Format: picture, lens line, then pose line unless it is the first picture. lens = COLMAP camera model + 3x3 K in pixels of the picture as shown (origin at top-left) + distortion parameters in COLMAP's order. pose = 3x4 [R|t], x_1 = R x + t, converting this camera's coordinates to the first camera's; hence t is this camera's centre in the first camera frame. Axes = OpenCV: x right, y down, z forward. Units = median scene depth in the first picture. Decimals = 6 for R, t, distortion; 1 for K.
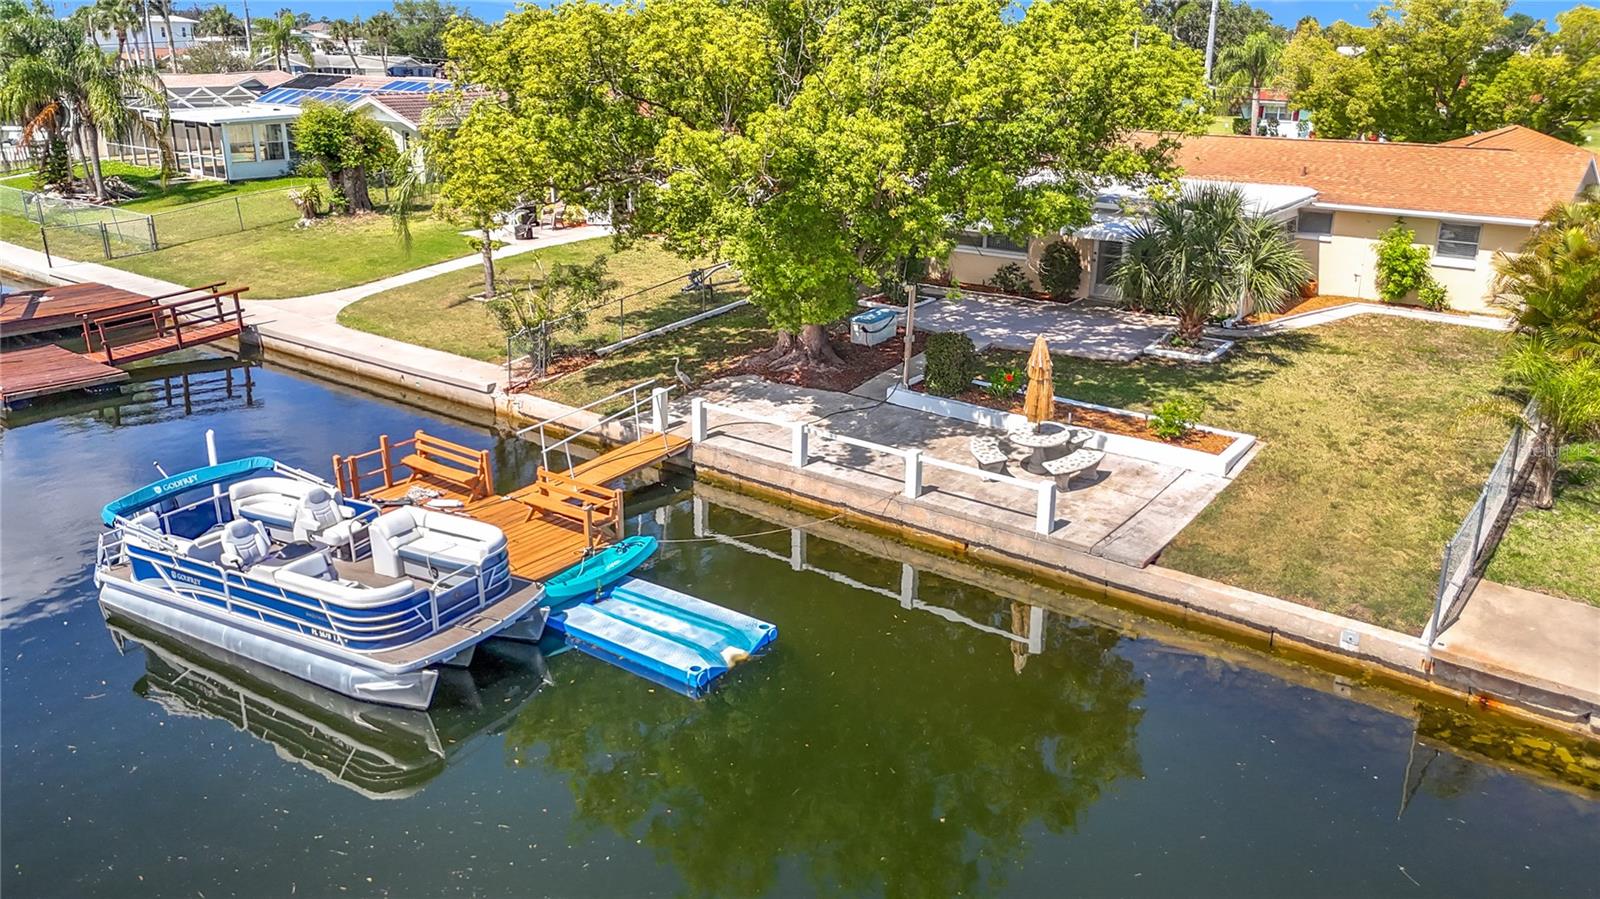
lens RADIAL K [[1208.7, 0, 800.0], [0, 1208.7, 449.5], [0, 0, 1]] dist [0.094623, -0.001149]
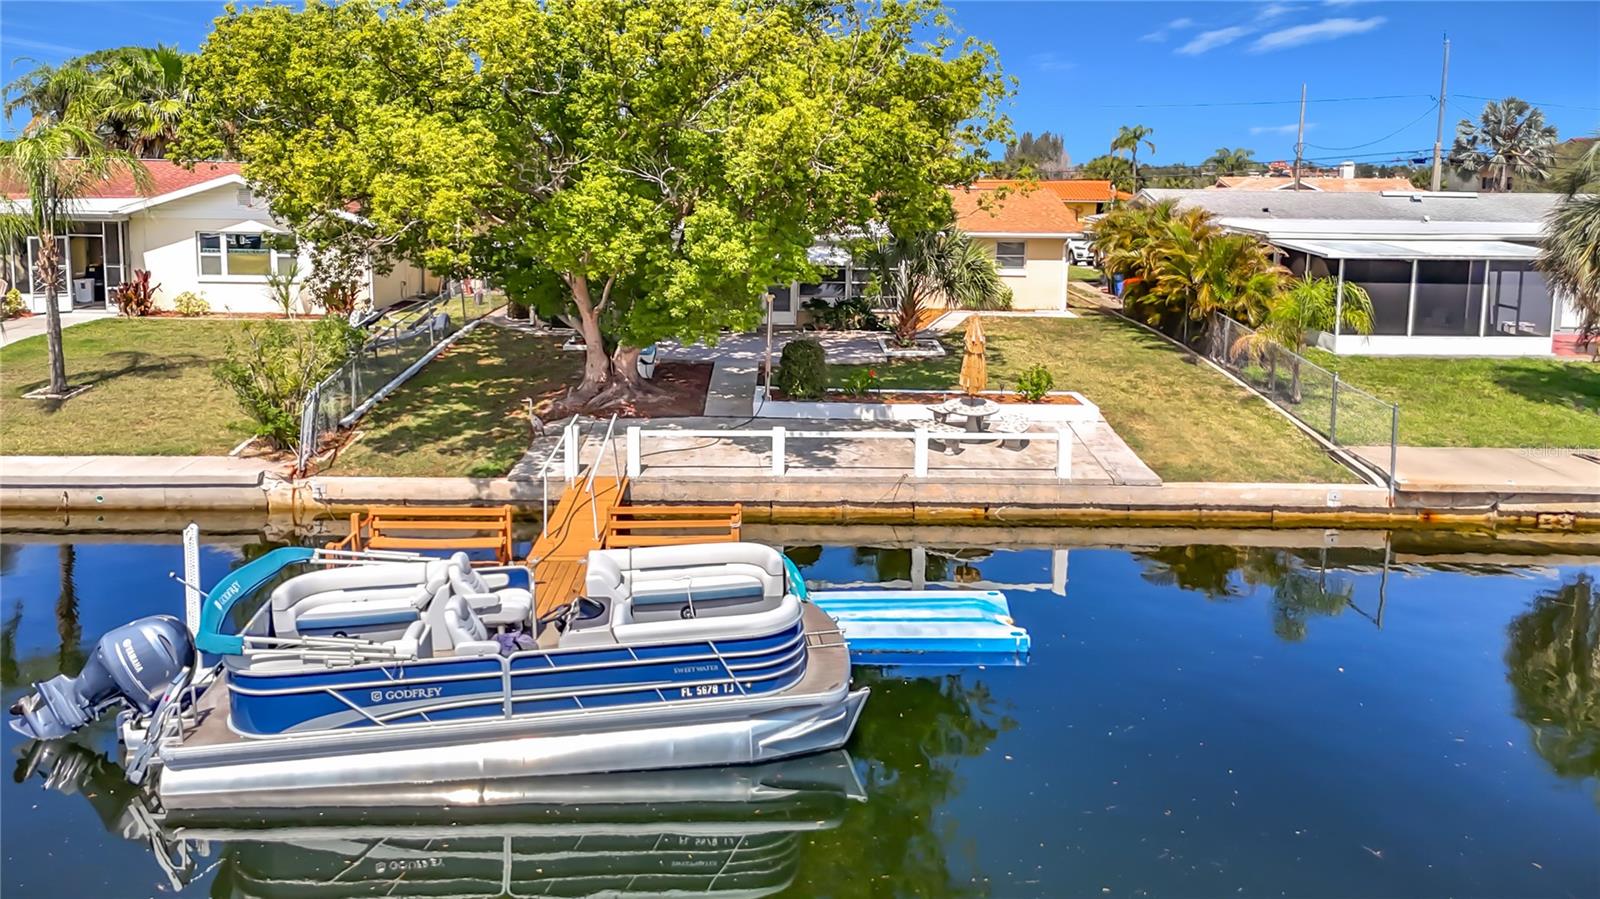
lens RADIAL K [[1216.6, 0, 800.0], [0, 1216.6, 449.5], [0, 0, 1]] dist [0.076894, 0.001514]
pose [[0.778622, -0.138600, 0.611995, -0.640561], [0.200363, 0.979160, -0.033163, 0.033385], [-0.594645, 0.148443, 0.790166, 0.279045]]
